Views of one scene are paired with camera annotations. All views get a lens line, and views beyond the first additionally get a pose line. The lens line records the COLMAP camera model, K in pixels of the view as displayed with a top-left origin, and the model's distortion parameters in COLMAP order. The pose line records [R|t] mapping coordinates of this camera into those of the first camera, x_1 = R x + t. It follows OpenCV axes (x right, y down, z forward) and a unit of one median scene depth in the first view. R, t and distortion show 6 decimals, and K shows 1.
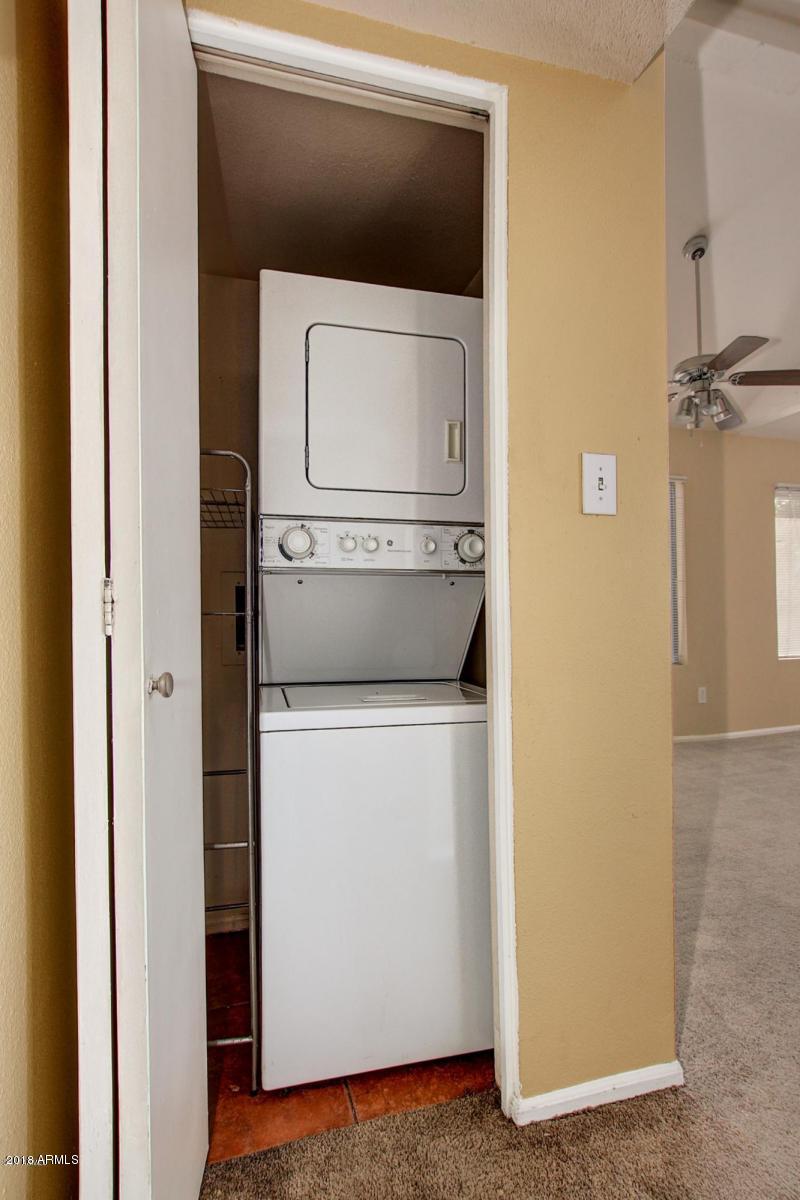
lens RADIAL K [[571.3, 0, 399.0], [0, 571.3, 604.4], [0, 0, 1]] dist [-0.041935, -0.000007]
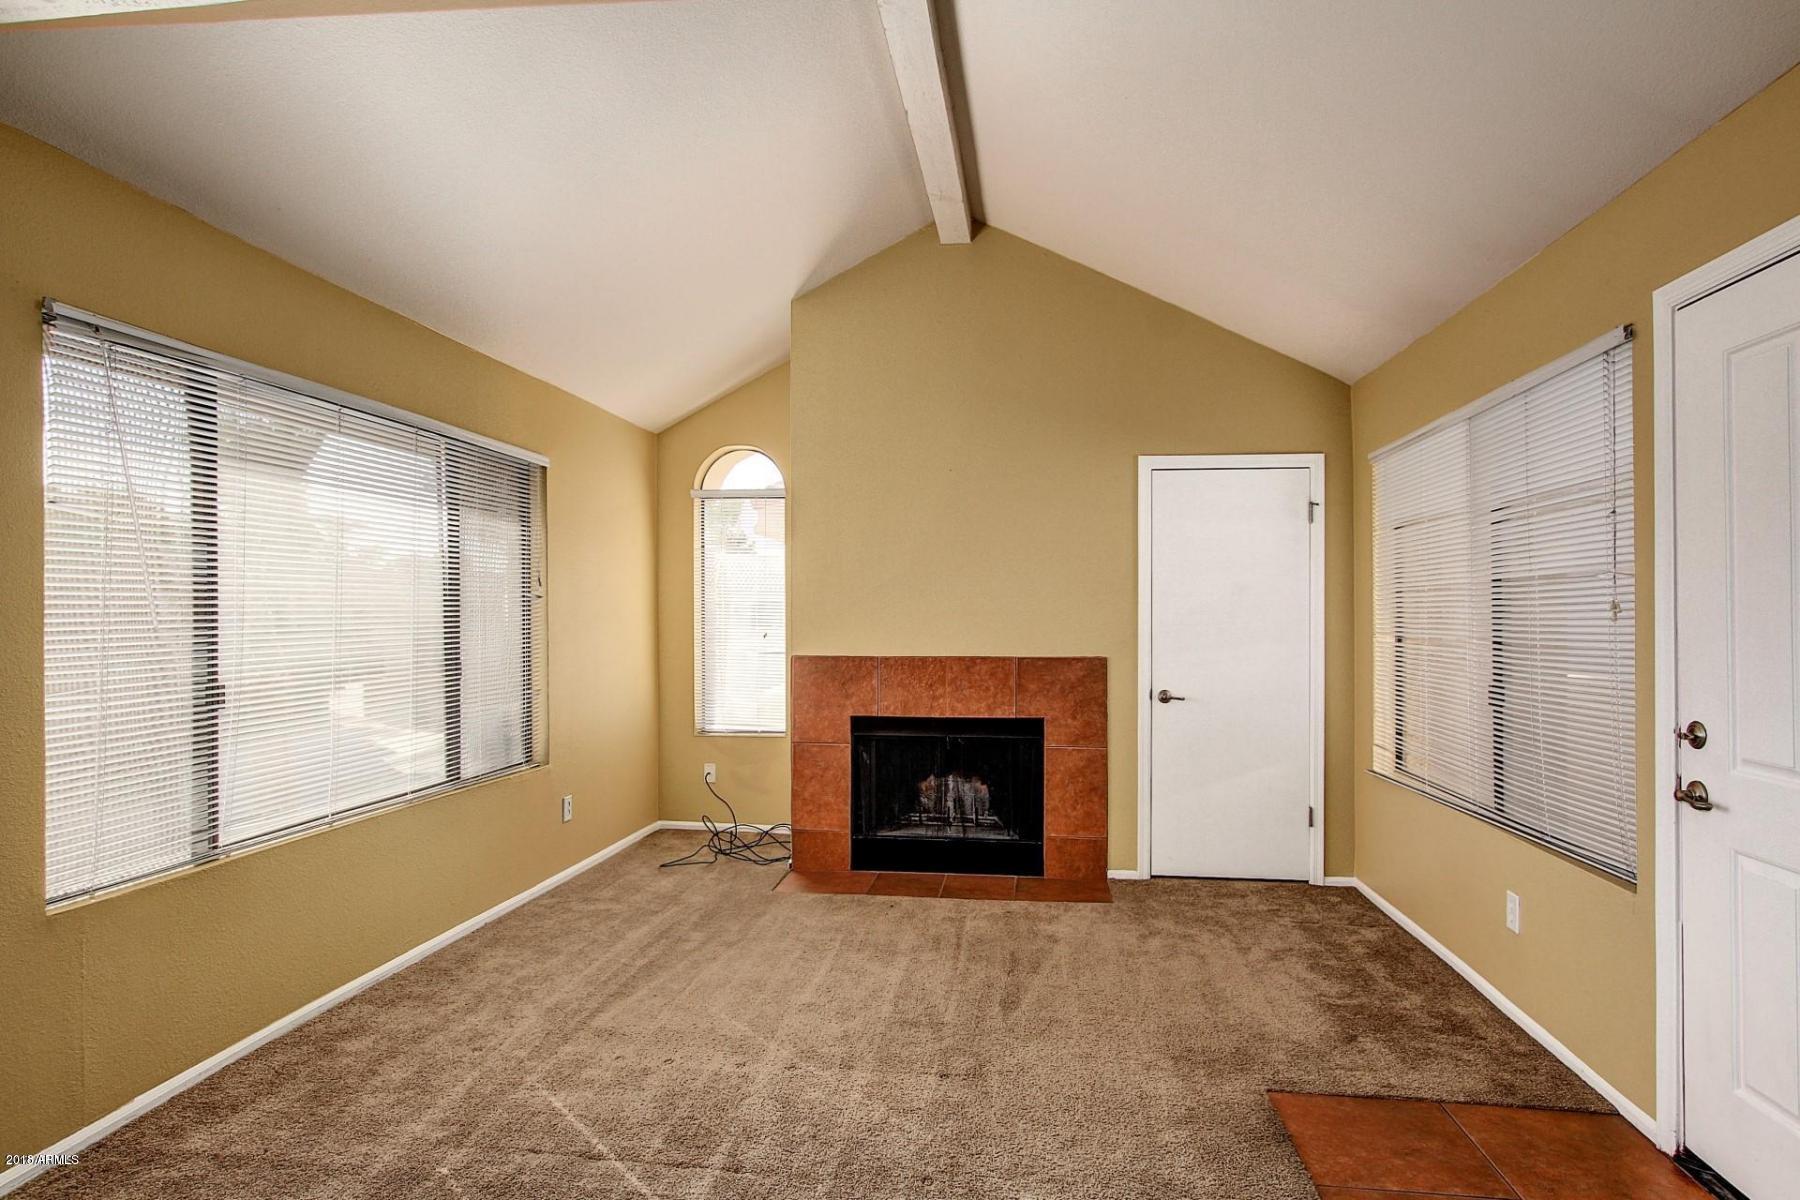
lens RADIAL K [[954.8, 0, 902.1], [0, 954.8, 604.6], [0, 0, 1]] dist [-0.029498, 0.013849]
pose [[0.387435, 0.017571, 0.921730, 0.614426], [-0.011416, 0.999833, -0.014262, -0.089899], [-0.921827, -0.004997, 0.387571, 0.621257]]
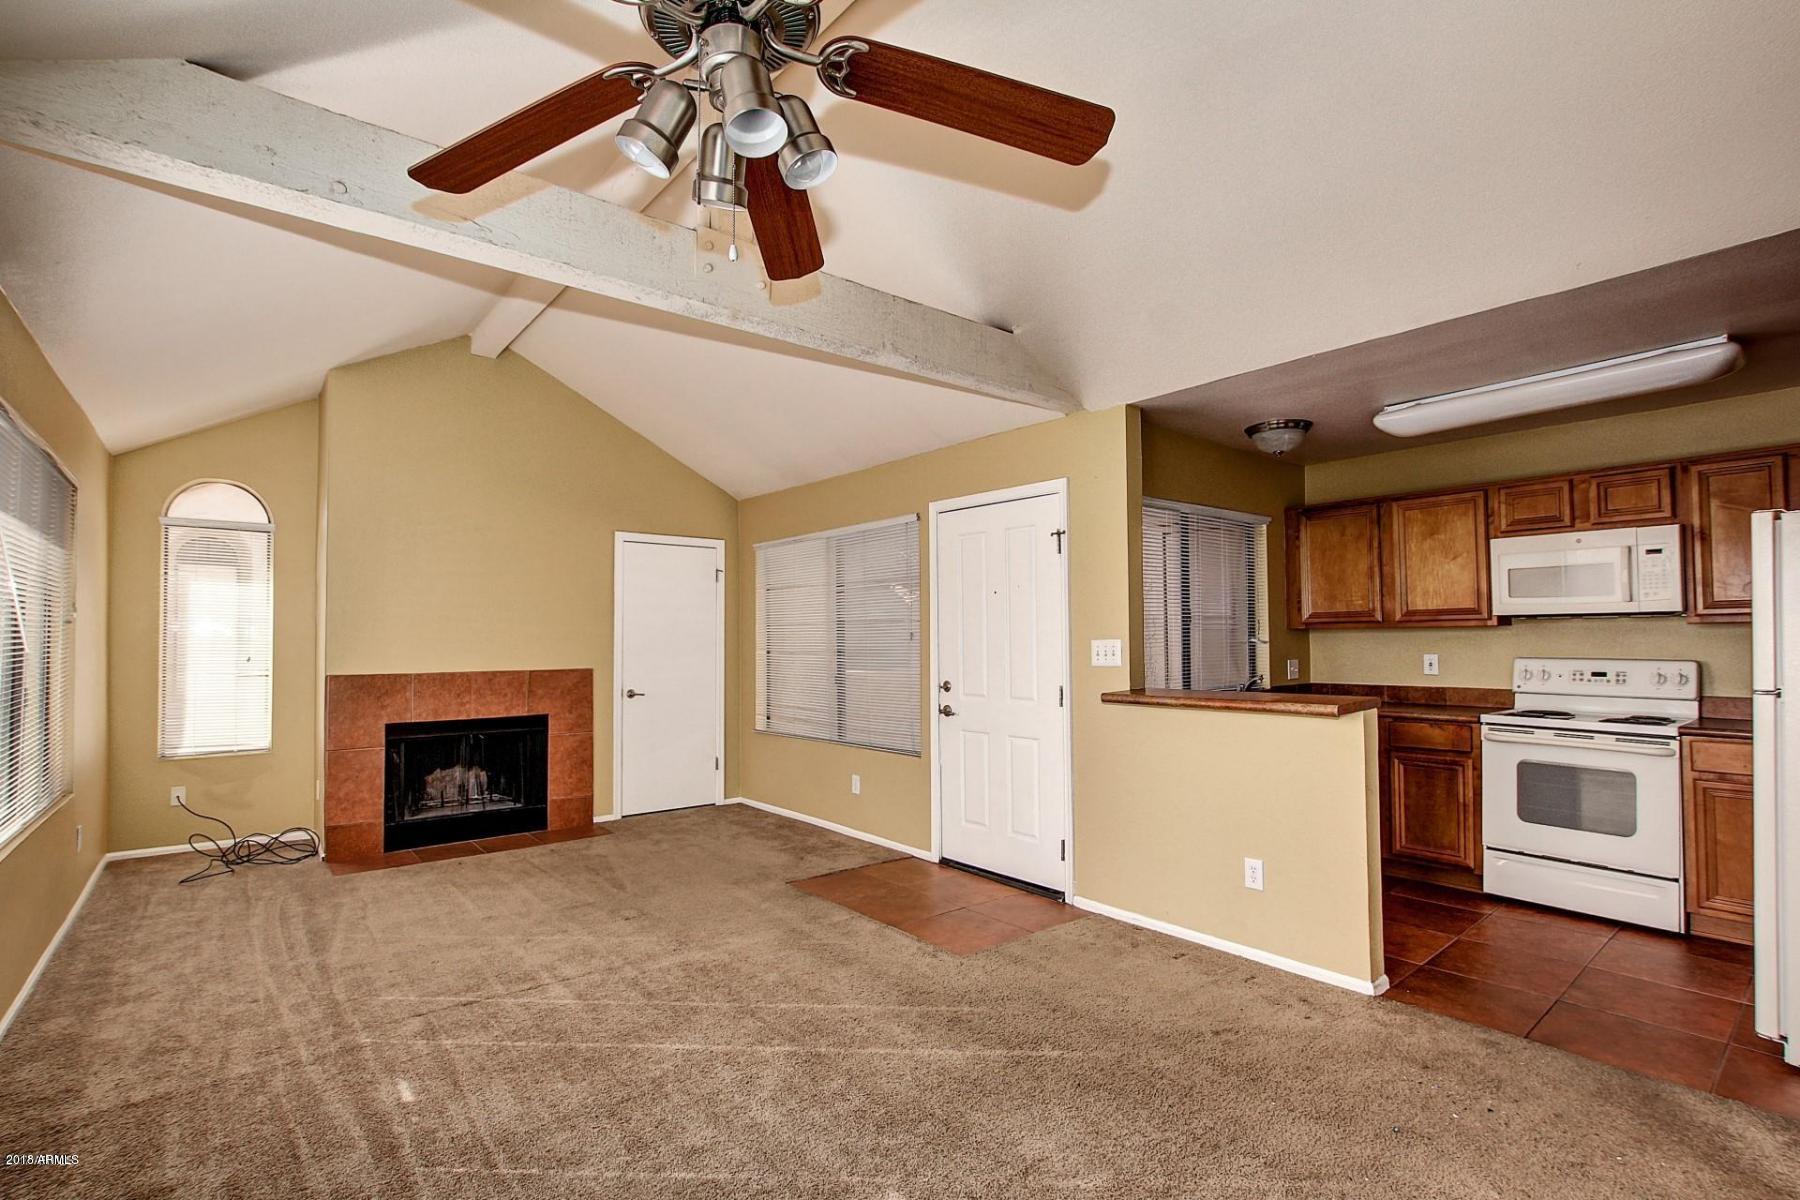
lens RADIAL K [[830.1, 0, 863.5], [0, 830.1, 604.8], [0, 0, 1]] dist [-0.011949, 0.000091]
pose [[-0.378530, 0.045727, 0.924459, 0.113381], [-0.001645, 0.998744, -0.050075, -0.082945], [-0.925588, -0.020476, -0.377979, 1.082737]]
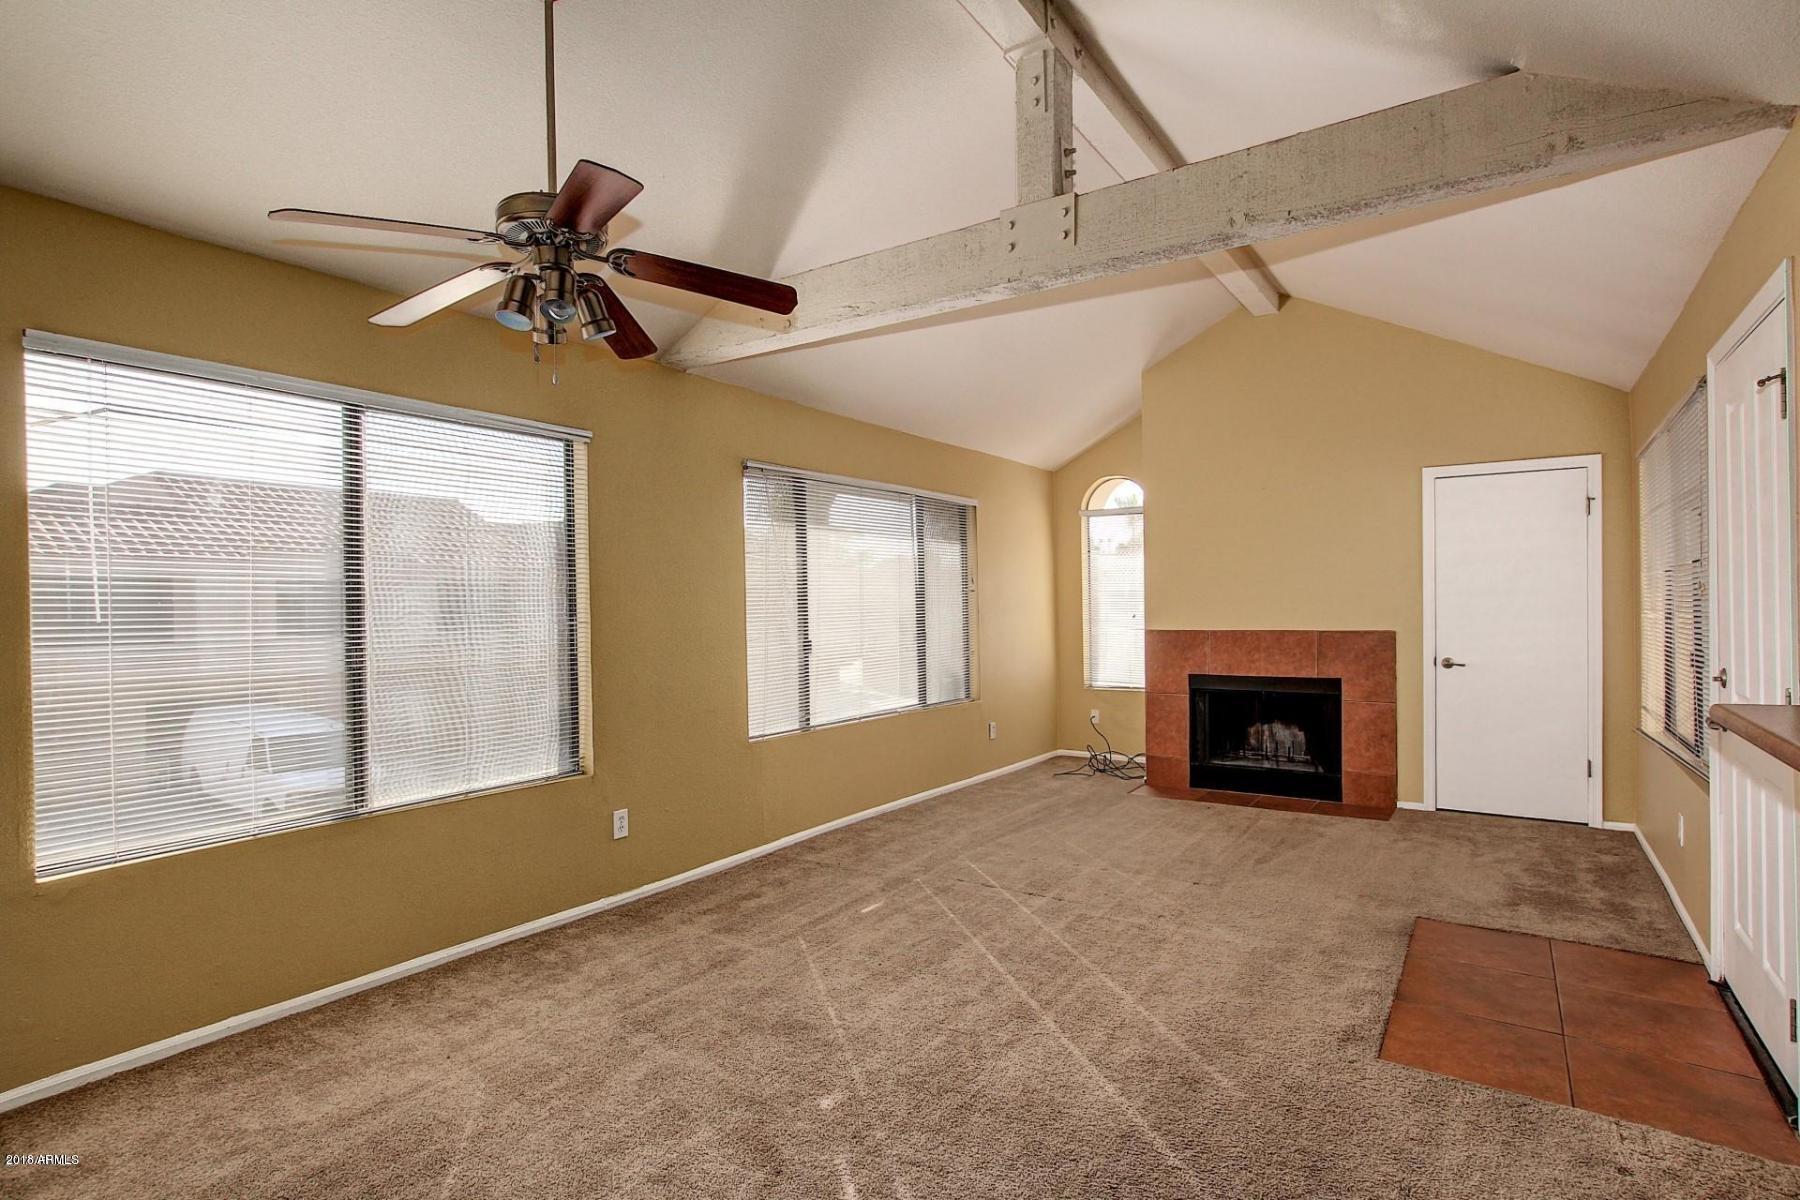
lens RADIAL K [[877.0, 0, 930.3], [0, 877.0, 601.7], [0, 0, 1]] dist [0.001243, 0.000483]
pose [[0.742720, 0.000866, 0.669601, 0.263427], [0.000239, 0.999999, -0.001559, -0.087376], [-0.669602, 0.001318, 0.742719, 0.207041]]
